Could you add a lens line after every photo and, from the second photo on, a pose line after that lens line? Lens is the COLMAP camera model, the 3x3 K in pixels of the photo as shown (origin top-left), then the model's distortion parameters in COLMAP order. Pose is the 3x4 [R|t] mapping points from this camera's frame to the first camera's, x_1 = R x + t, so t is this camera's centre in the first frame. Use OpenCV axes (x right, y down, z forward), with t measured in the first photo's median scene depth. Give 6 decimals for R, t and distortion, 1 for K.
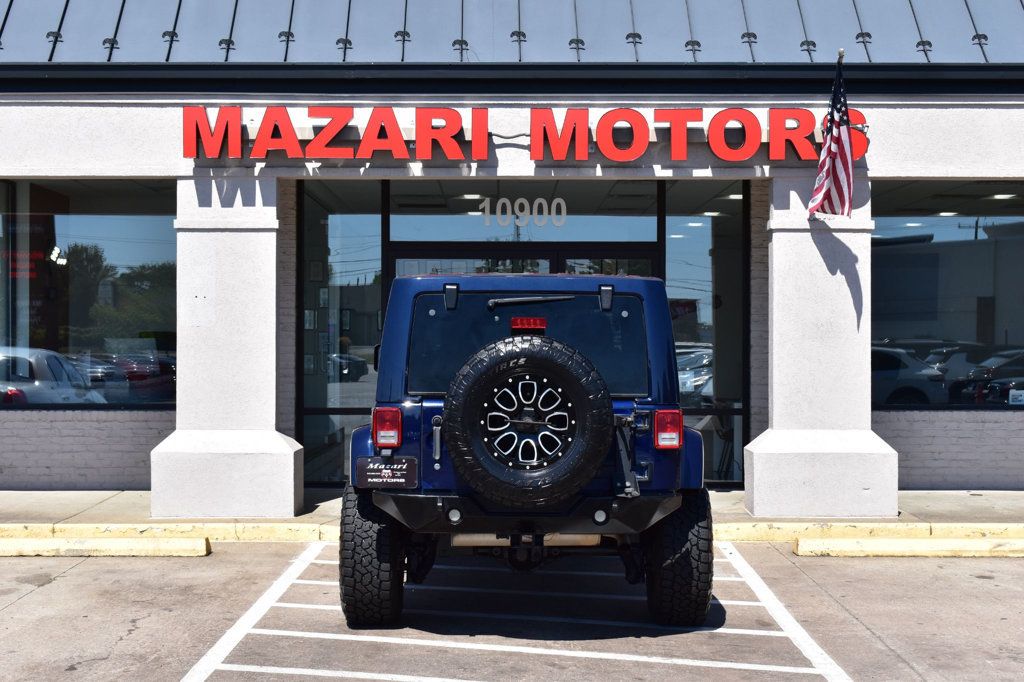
lens RADIAL K [[1650.9, 0, 509.9], [0, 1650.9, 341.0], [0, 0, 1]] dist [-0.009397, 0.000000]
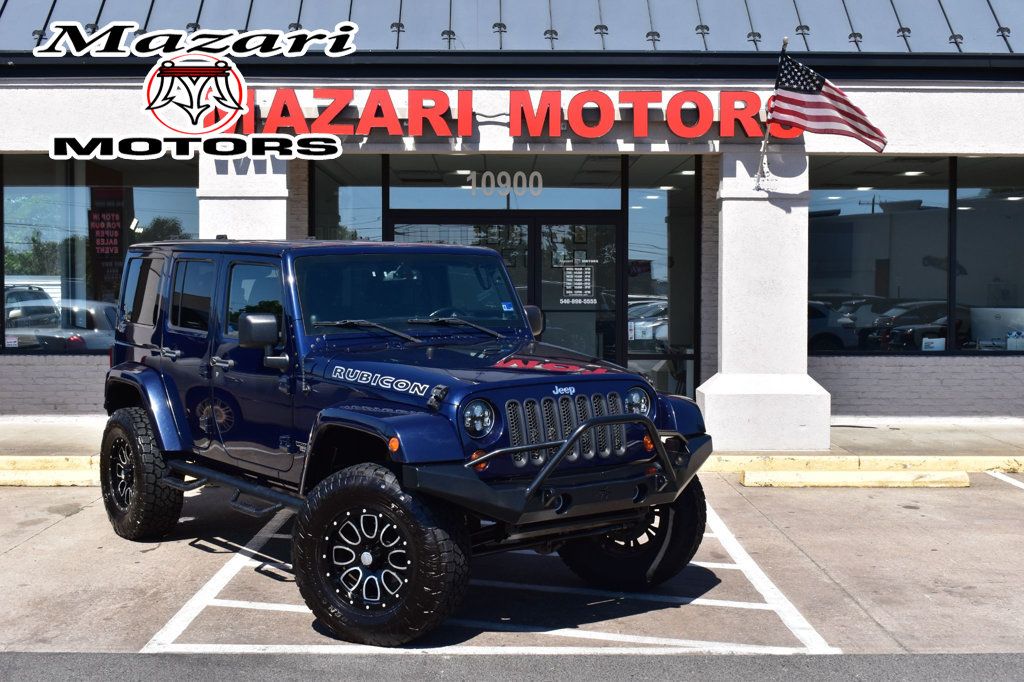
lens RADIAL K [[1283.2, 0, 511.7], [0, 1283.2, 338.8], [0, 0, 1]] dist [-0.040639, 0.000000]
pose [[0.999986, 0.000693, 0.005248, 0.009176], [-0.000879, 0.999366, 0.035587, -0.002007], [-0.005220, -0.035591, 0.999353, 0.113805]]
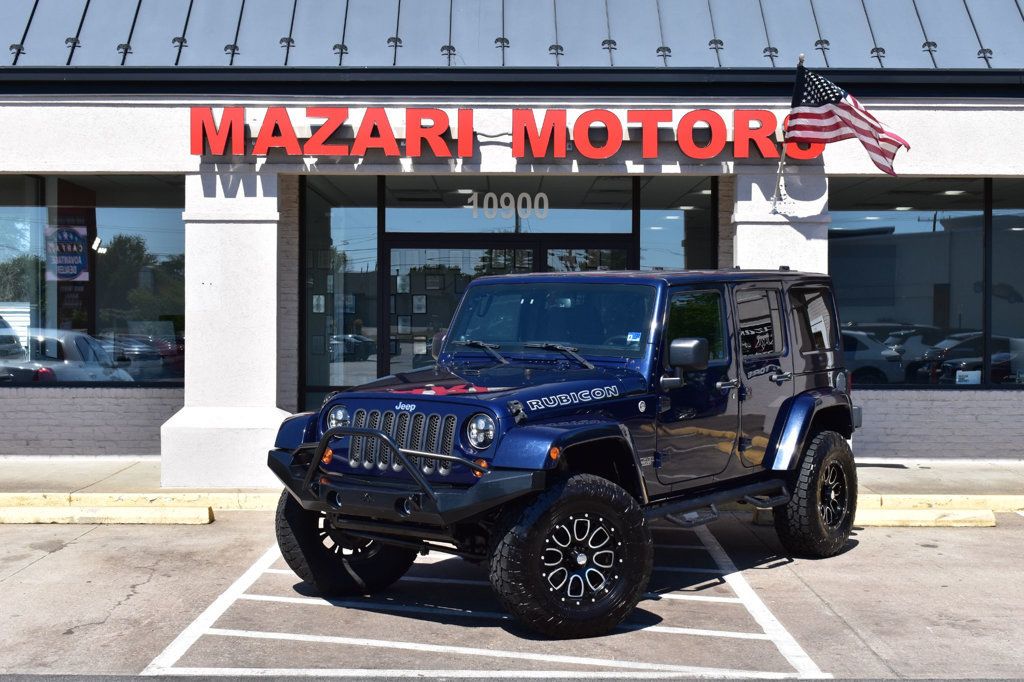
lens RADIAL K [[1487.0, 0, 514.4], [0, 1487.0, 340.4], [0, 0, 1]] dist [-0.026517, 0.000000]
pose [[0.999997, 0.002292, -0.001188, 0.015031], [-0.002277, 0.999922, 0.012270, -0.001866], [0.001216, -0.012267, 0.999924, 0.027659]]
